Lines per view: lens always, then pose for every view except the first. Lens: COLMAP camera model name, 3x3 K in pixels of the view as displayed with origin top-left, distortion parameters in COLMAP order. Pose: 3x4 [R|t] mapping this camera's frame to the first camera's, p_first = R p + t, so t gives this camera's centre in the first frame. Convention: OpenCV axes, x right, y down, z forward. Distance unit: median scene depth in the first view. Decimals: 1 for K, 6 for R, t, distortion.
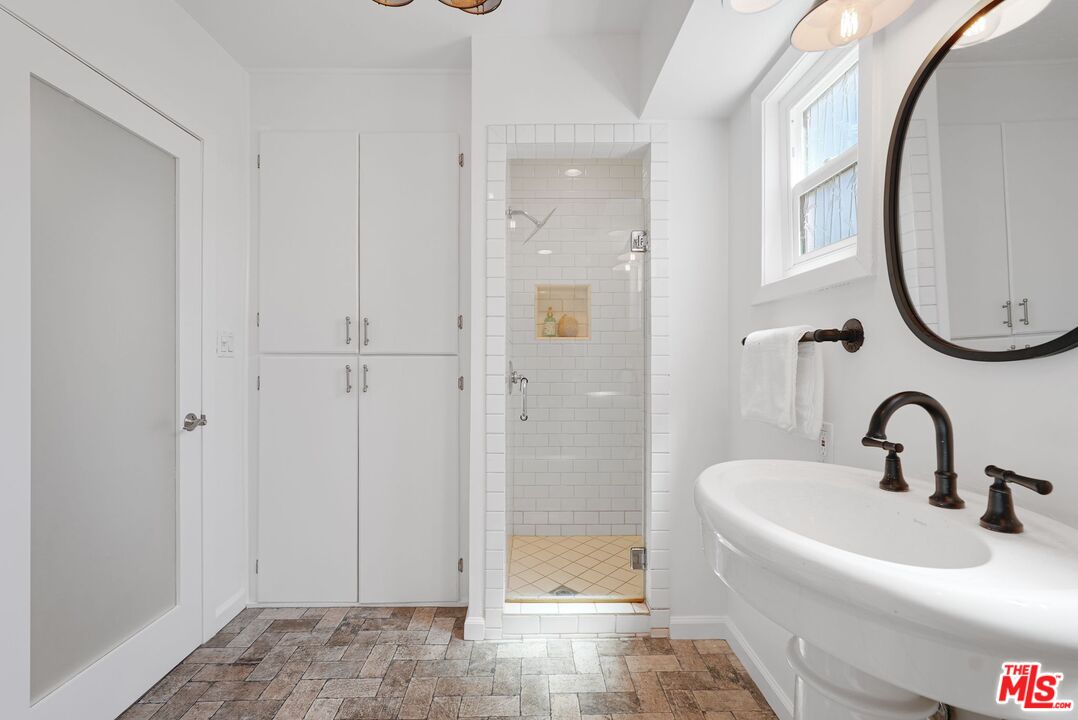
lens RADIAL K [[474.3, 0, 538.1], [0, 474.3, 356.4], [0, 0, 1]] dist [-0.011473, 0.002329]
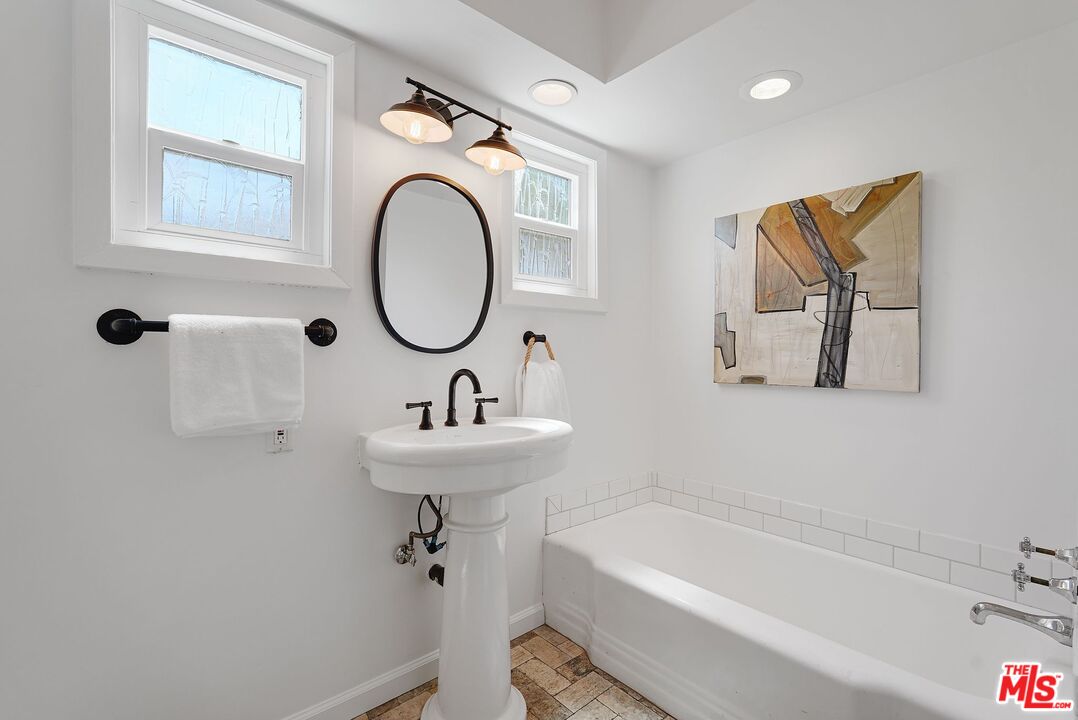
lens RADIAL K [[474.3, 0, 539.0], [0, 474.3, 358.3], [0, 0, 1]] dist [-0.011473, 0.002329]
pose [[-0.643201, 0.001693, 0.765695, -0.914166], [-0.000511, 0.999996, -0.002641, 0.035820], [-0.765697, -0.002090, -0.643198, 2.008419]]
